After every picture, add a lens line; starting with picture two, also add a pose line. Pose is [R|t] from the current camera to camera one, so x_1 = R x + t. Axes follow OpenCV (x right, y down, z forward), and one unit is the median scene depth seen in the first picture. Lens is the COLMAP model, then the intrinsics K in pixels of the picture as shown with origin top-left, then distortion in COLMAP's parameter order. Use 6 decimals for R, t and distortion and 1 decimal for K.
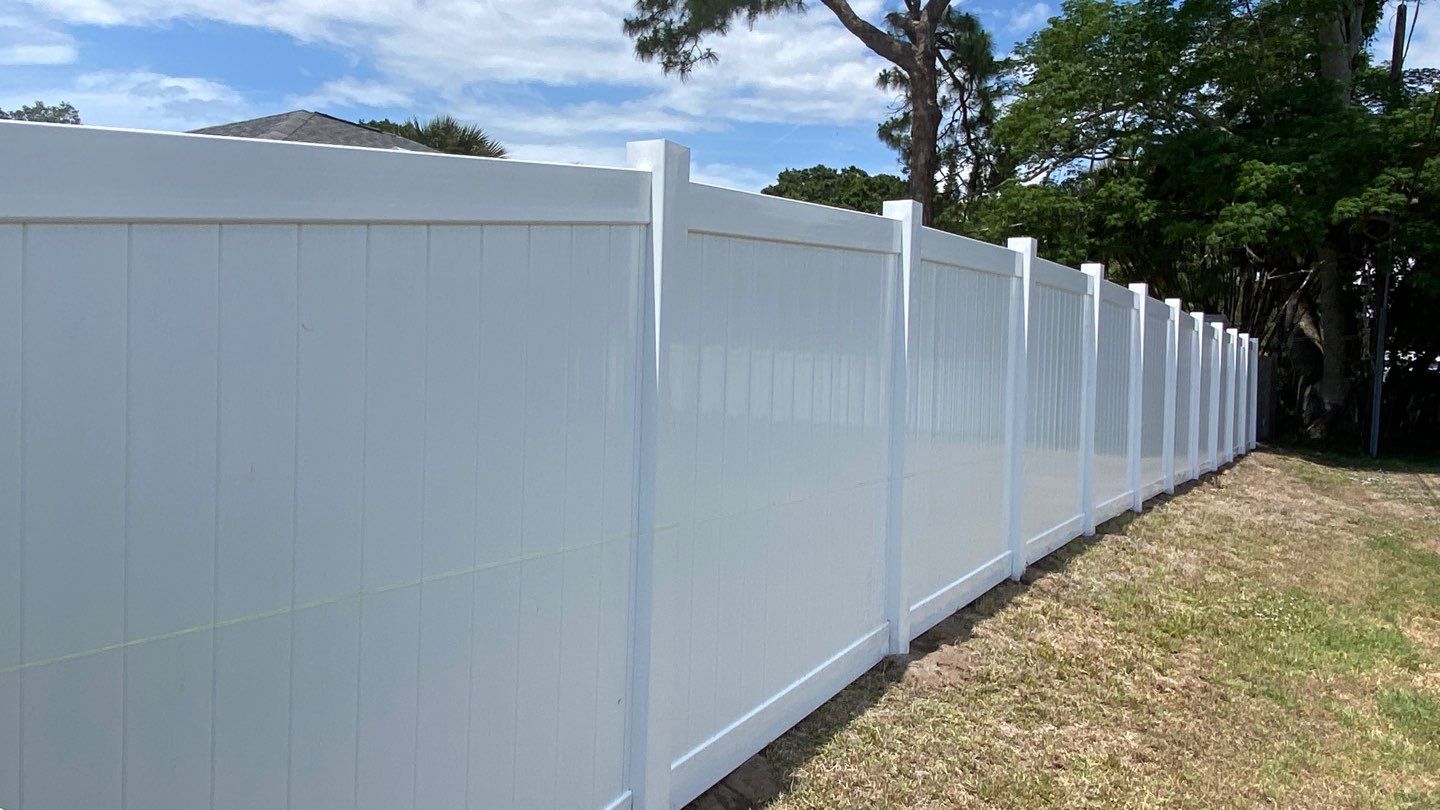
lens RADIAL K [[1124.9, 0, 720.0], [0, 1124.9, 405.0], [0, 0, 1]] dist [0.251959, -0.459180]
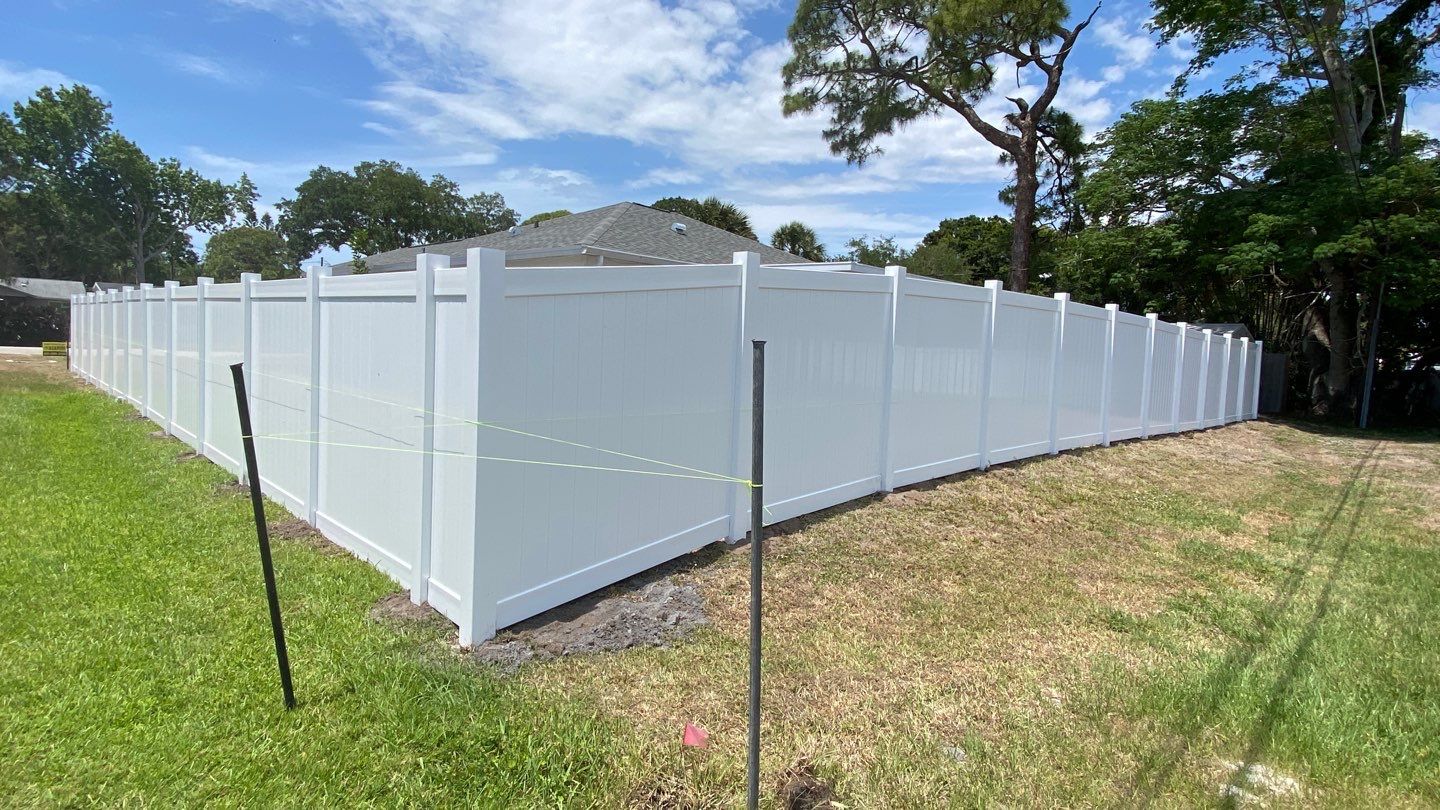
lens RADIAL K [[1124.9, 0, 720.0], [0, 1124.9, 405.0], [0, 0, 1]] dist [0.251959, -0.459180]
pose [[0.957555, 0.029300, -0.286756, 0.226460], [-0.032736, 0.999438, -0.007195, 0.048743], [0.286384, 0.016277, 0.957977, -0.489726]]
